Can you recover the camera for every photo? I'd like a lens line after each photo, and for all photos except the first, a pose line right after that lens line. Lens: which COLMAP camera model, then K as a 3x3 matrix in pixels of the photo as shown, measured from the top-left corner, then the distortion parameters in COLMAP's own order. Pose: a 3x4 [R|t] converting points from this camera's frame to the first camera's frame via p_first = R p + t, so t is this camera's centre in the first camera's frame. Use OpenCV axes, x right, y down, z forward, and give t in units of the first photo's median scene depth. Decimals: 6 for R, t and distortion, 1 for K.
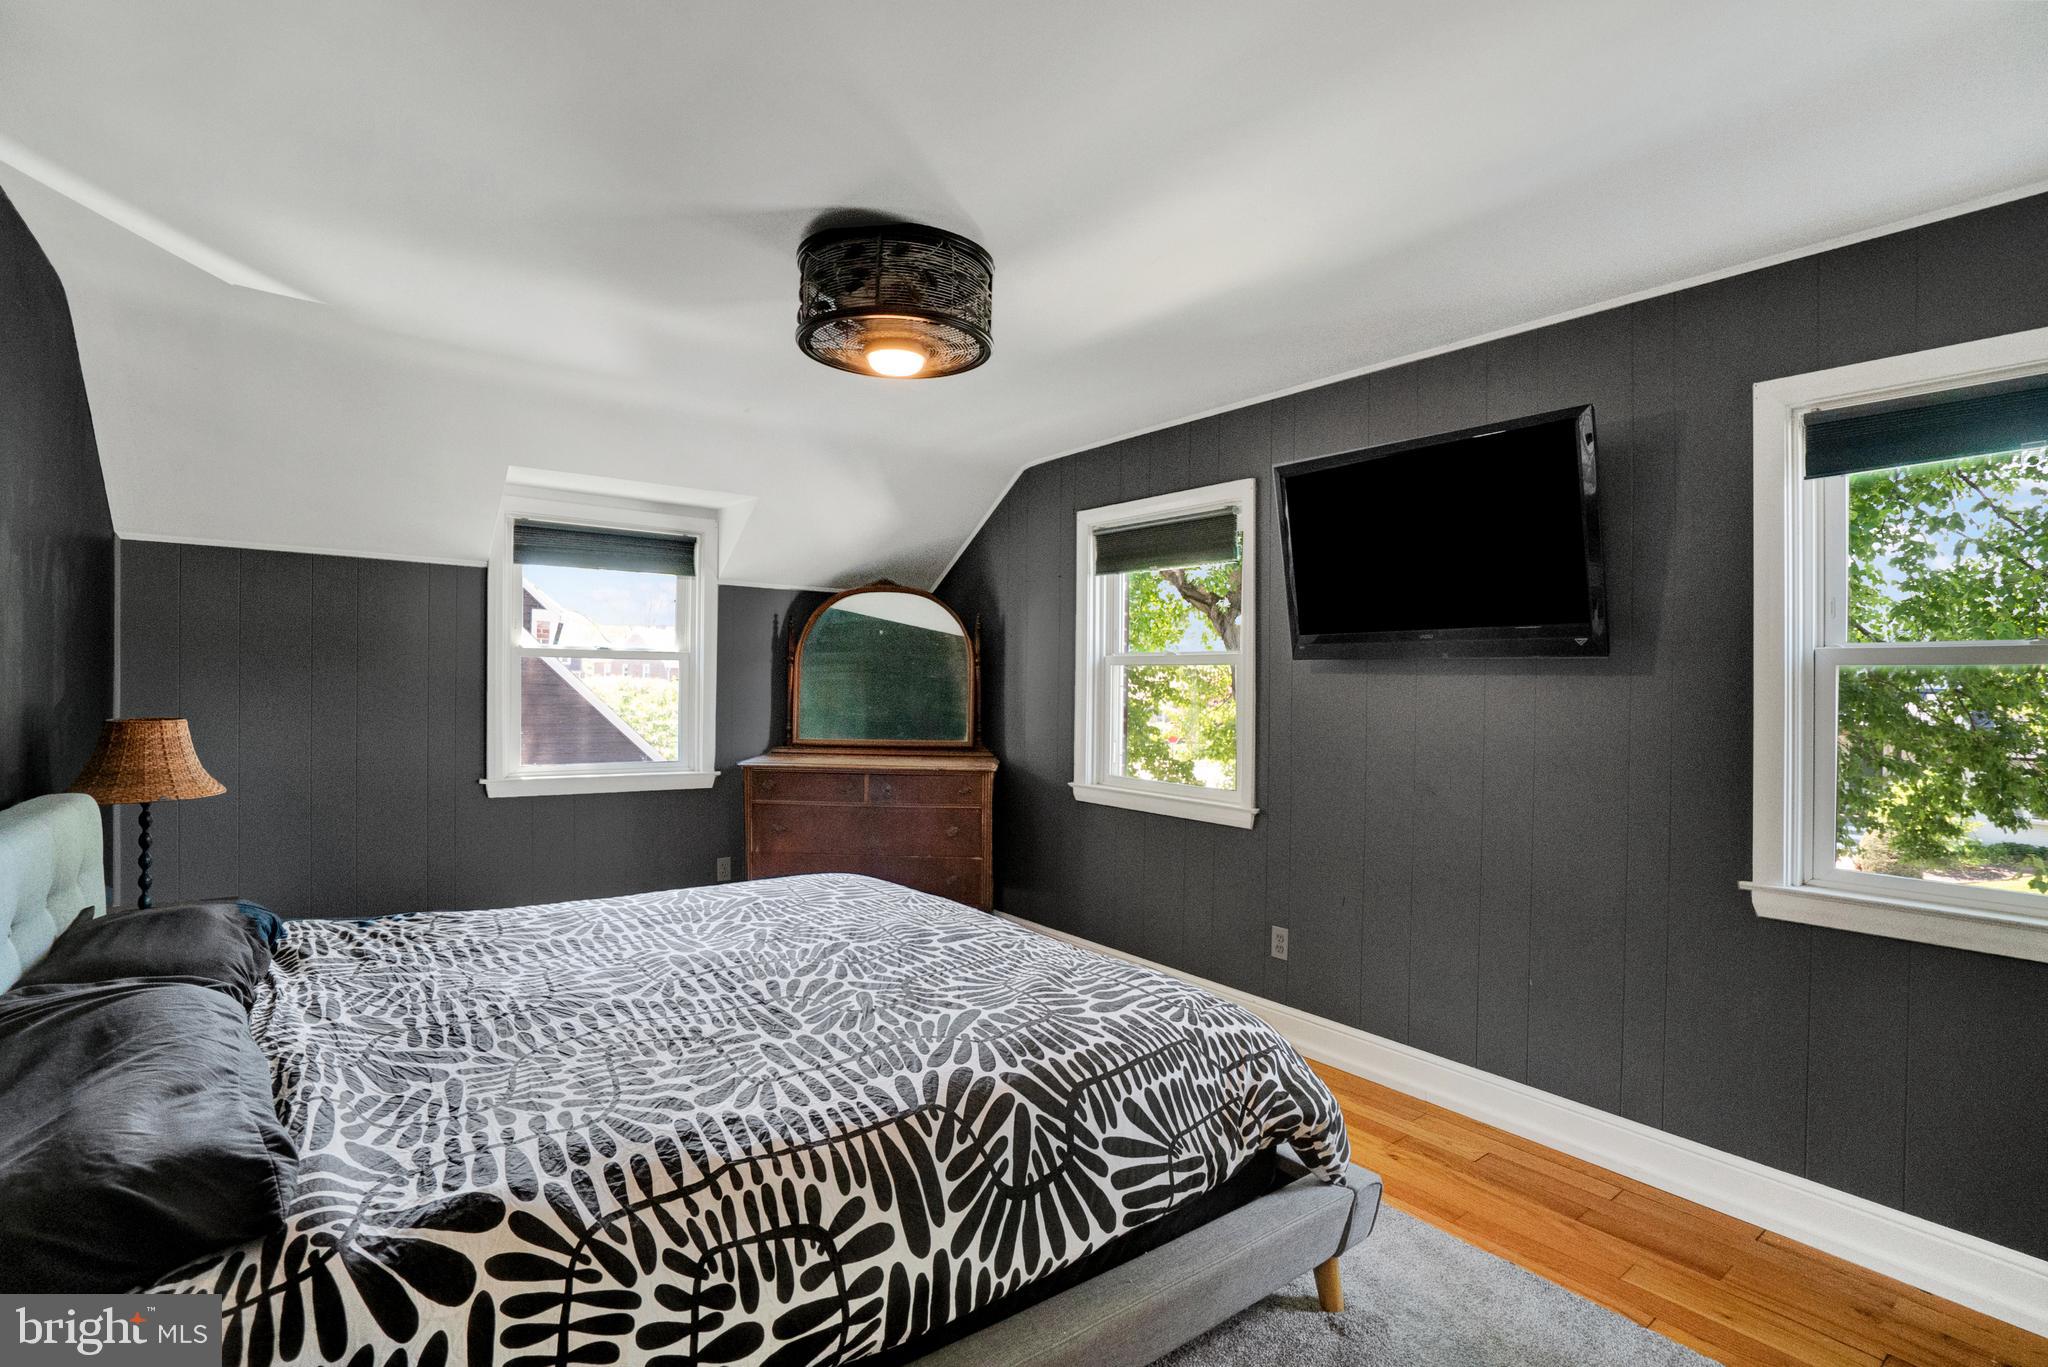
lens RADIAL K [[978.9, 0, 1017.8], [0, 978.9, 686.9], [0, 0, 1]] dist [-0.031567, 0.002893]
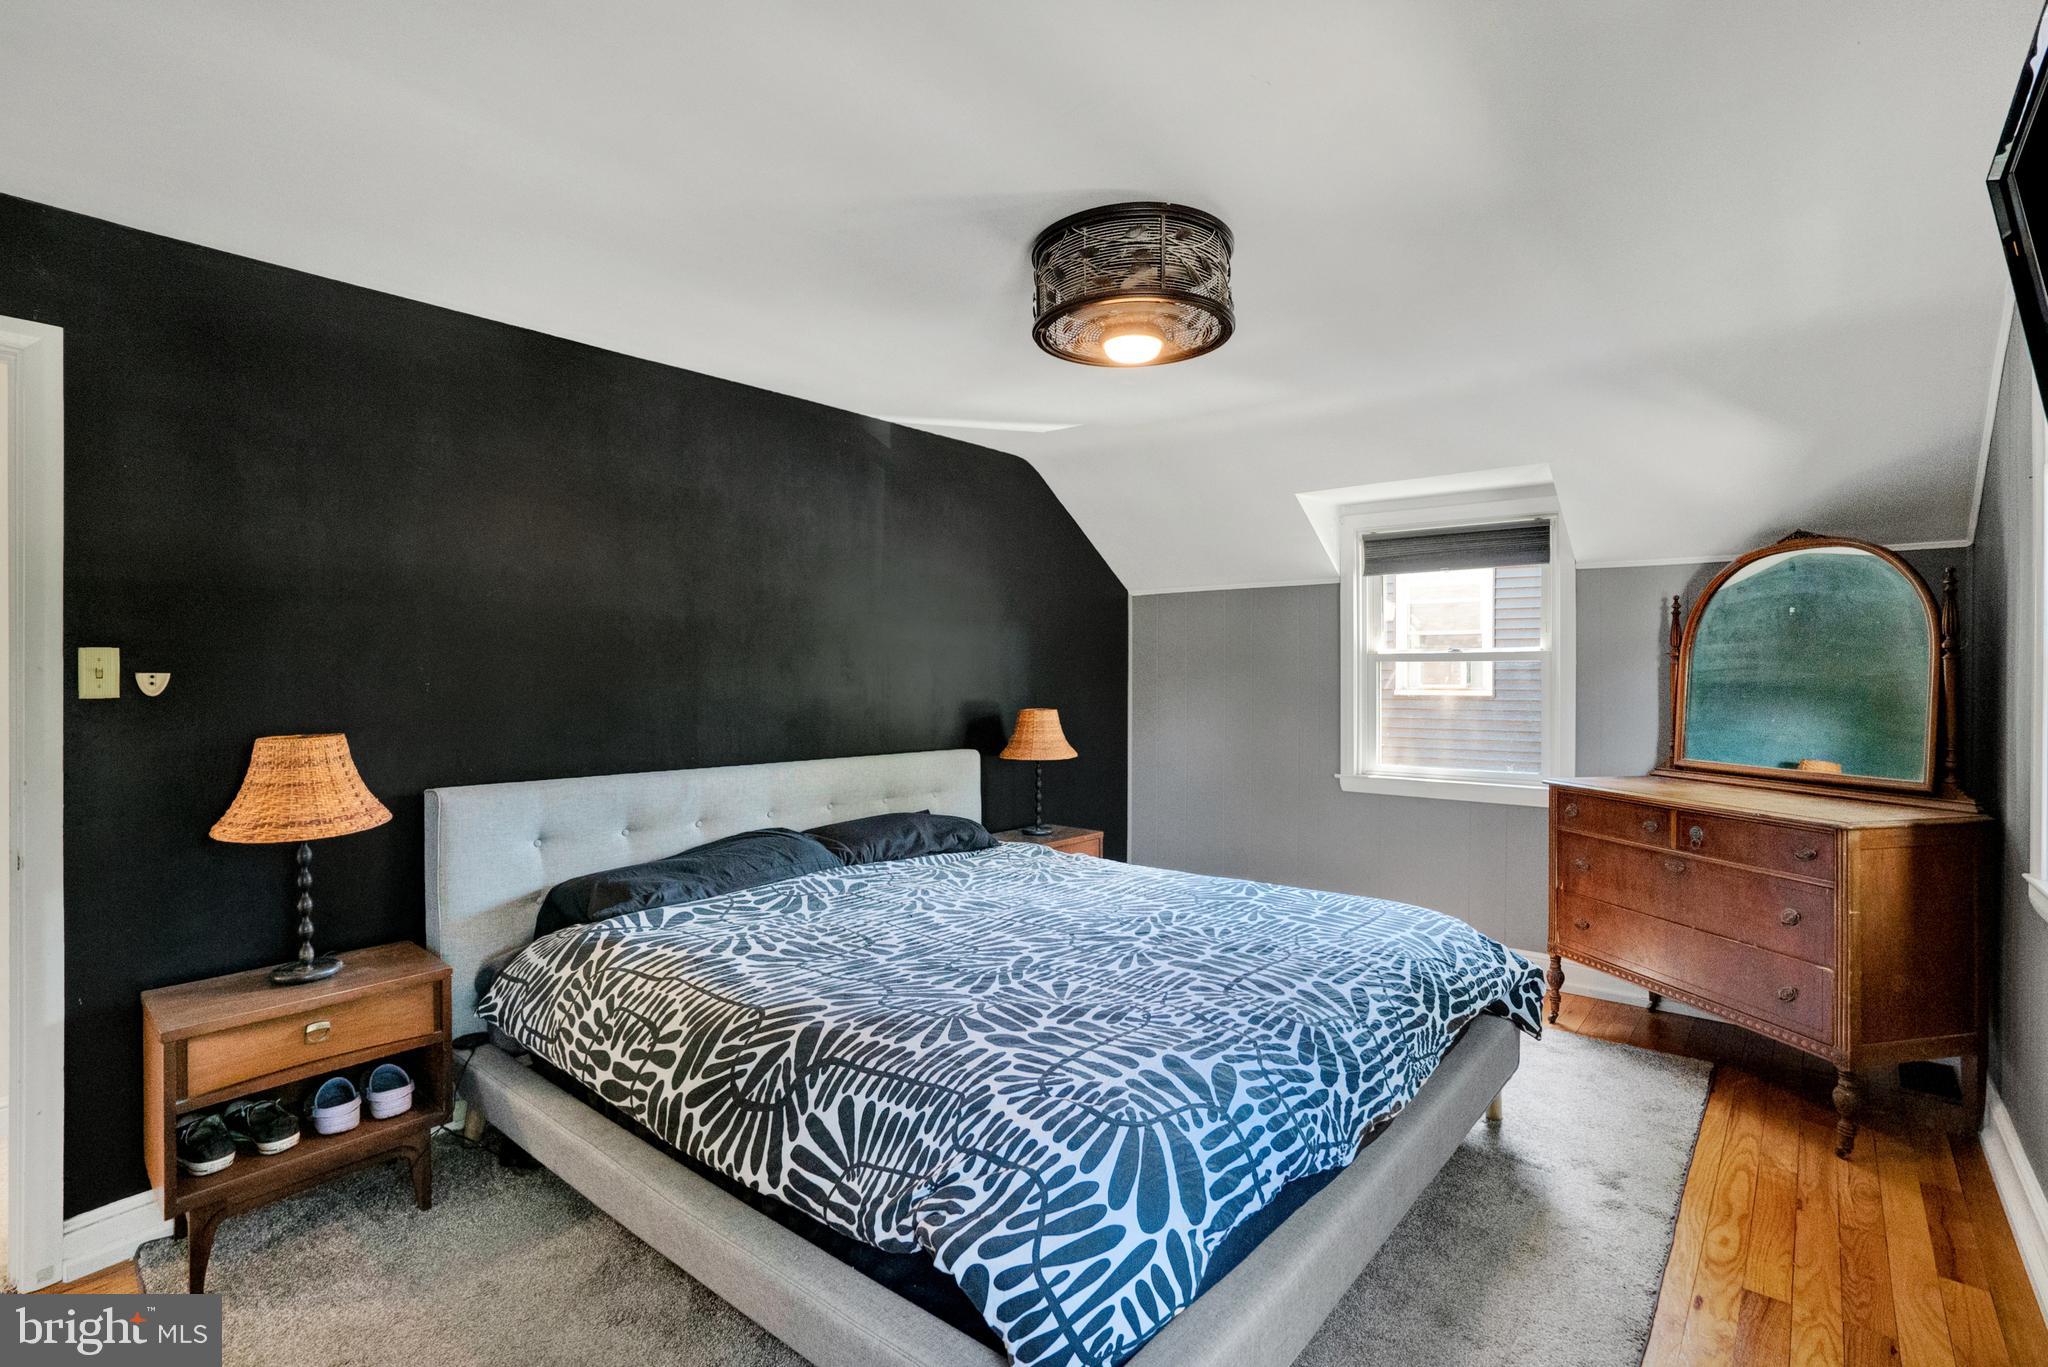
lens RADIAL K [[978.9, 0, 1030.2], [0, 978.9, 680.9], [0, 0, 1]] dist [-0.031567, 0.002893]
pose [[0.226778, -0.014340, -0.973841, 1.124118], [-0.005535, 0.999856, -0.016012, 0.021345], [0.973931, 0.009022, 0.226666, 0.963869]]
